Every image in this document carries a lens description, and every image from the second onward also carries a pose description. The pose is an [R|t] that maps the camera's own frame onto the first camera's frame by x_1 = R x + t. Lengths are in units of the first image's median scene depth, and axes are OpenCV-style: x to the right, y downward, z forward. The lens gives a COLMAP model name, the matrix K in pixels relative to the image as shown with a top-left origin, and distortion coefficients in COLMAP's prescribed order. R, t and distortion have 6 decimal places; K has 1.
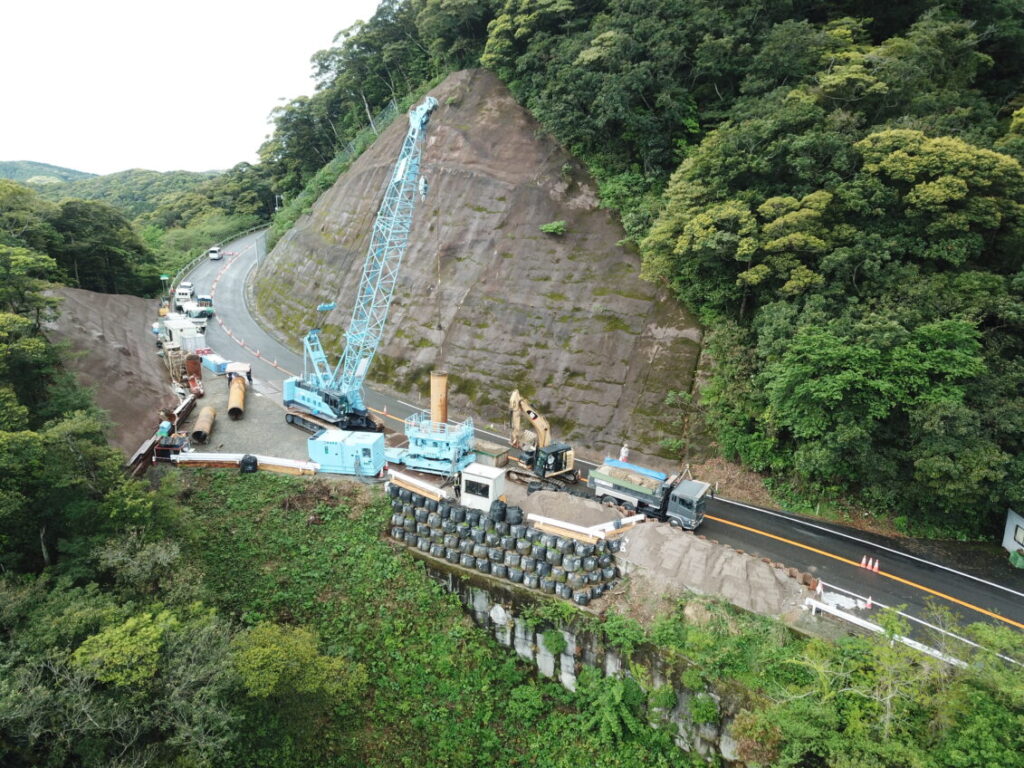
lens RADIAL K [[771.8, 0, 513.6], [0, 771.8, 385.4], [0, 0, 1]] dist [0.072001, -0.122713]
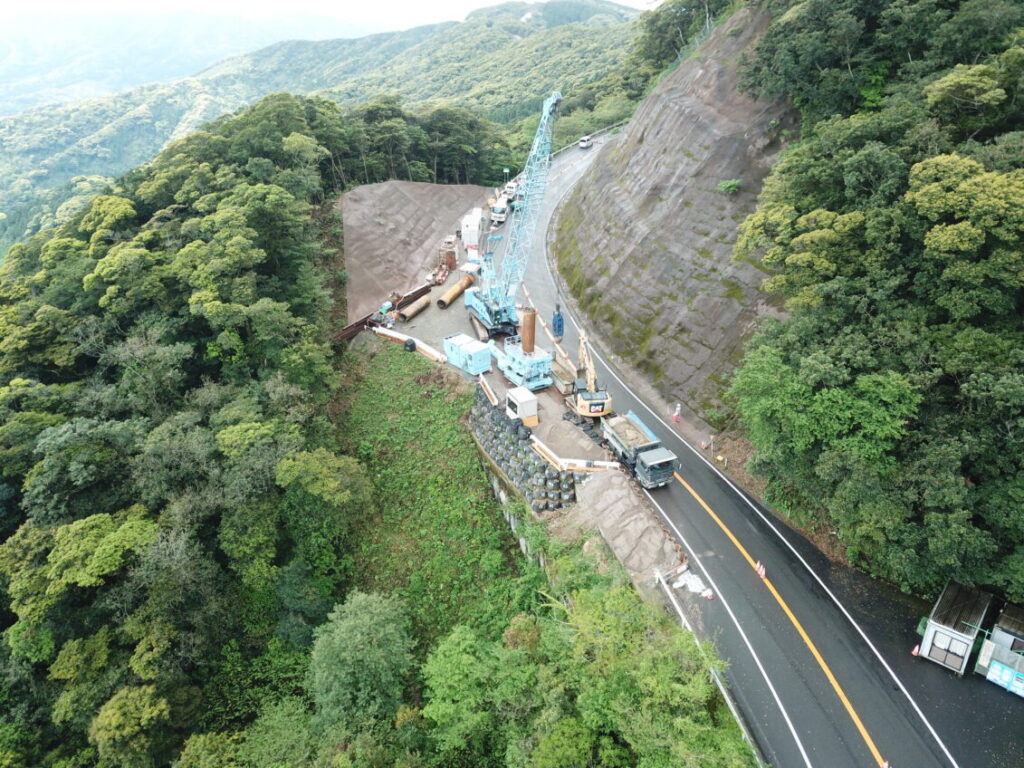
lens RADIAL K [[776.9, 0, 512.0], [0, 776.9, 384.0], [0, 0, 1]] dist [0.018799, -0.016799]
pose [[0.794154, 0.262848, -0.547933, 0.610086], [-0.154011, 0.959240, 0.236937, -0.197329], [0.587878, -0.103777, 0.802266, -0.057201]]
